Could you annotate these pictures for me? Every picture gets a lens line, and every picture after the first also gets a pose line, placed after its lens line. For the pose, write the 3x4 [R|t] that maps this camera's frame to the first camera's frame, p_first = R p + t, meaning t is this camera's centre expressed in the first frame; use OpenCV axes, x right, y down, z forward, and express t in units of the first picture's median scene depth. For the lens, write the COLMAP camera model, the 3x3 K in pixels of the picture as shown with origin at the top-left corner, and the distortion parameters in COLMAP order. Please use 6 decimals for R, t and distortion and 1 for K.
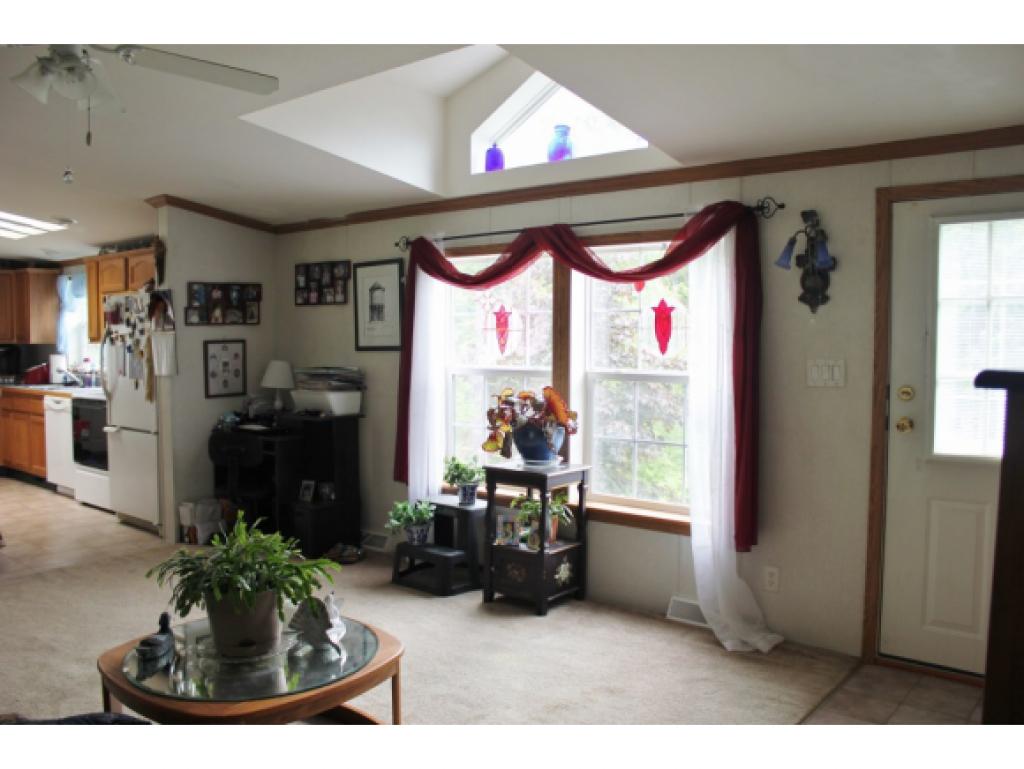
lens RADIAL K [[876.4, 0, 512.0], [0, 876.4, 384.5], [0, 0, 1]] dist [-0.076082, 0.018632]
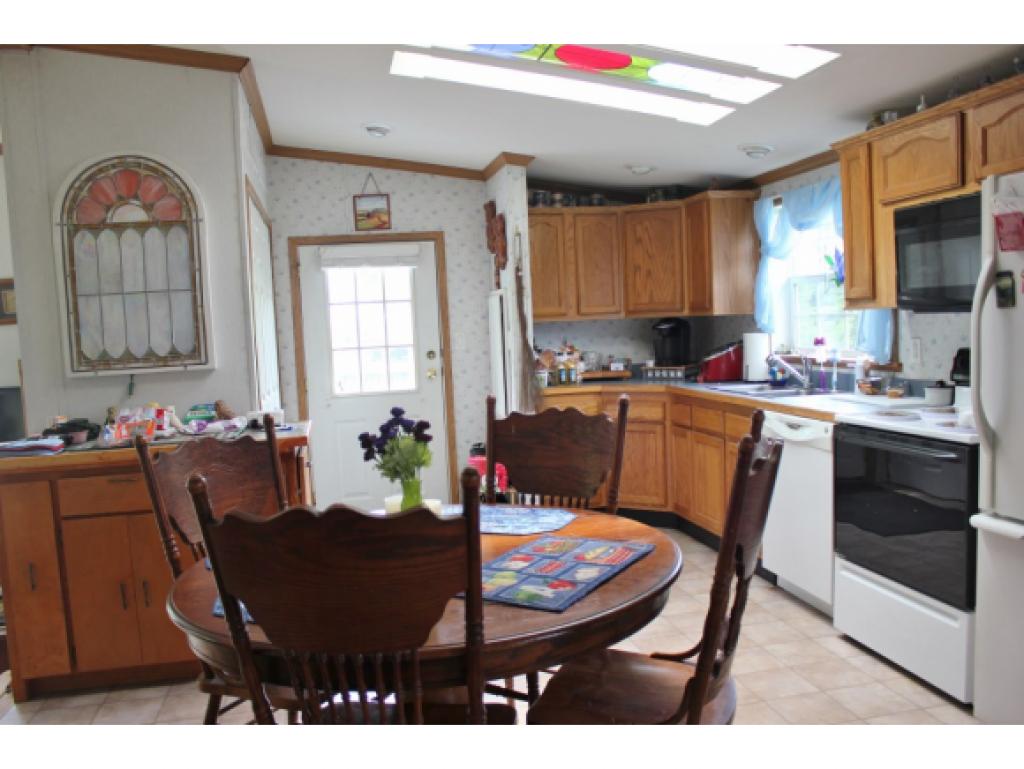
lens RADIAL K [[876.4, 0, 512.0], [0, 876.4, 384.5], [0, 0, 1]] dist [-0.076082, 0.018632]
pose [[0.799169, 0.005586, -0.601081, -0.306902], [0.014716, 0.999475, 0.028855, -0.019047], [0.600927, -0.031905, 0.798667, 0.421524]]
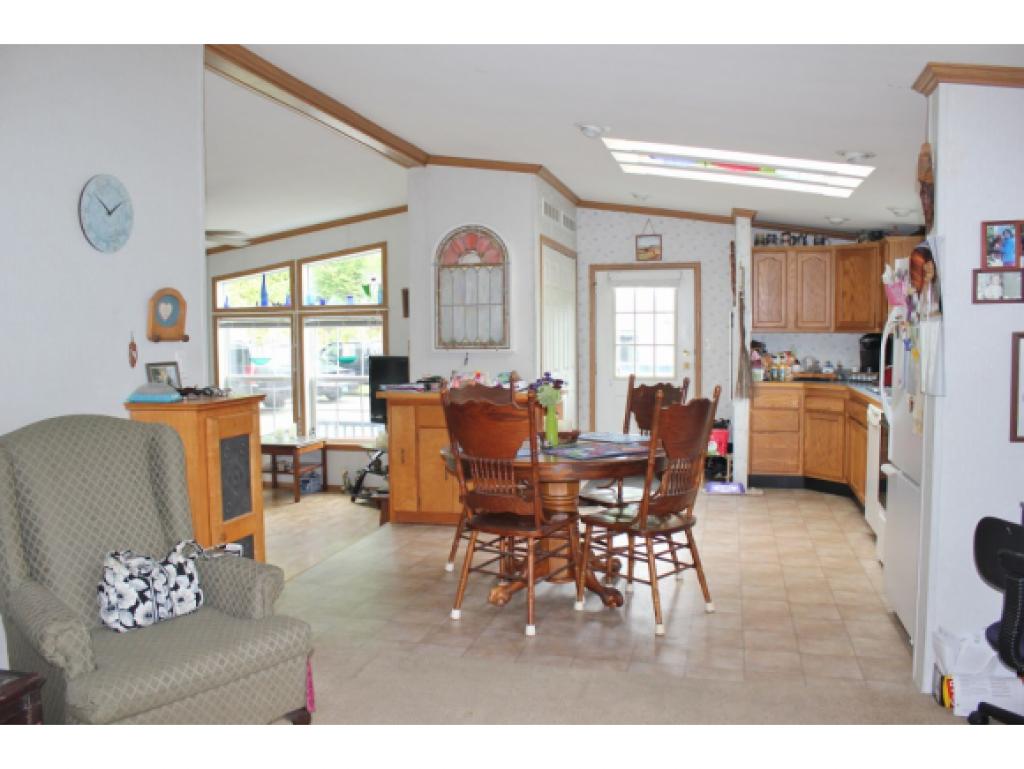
lens RADIAL K [[876.4, 0, 512.0], [0, 876.4, 384.5], [0, 0, 1]] dist [-0.076082, 0.018632]
pose [[0.462952, 0.054464, -0.884708, -0.025284], [-0.043083, 0.998313, 0.038913, -0.017946], [0.885336, 0.020100, 0.464518, 0.335997]]
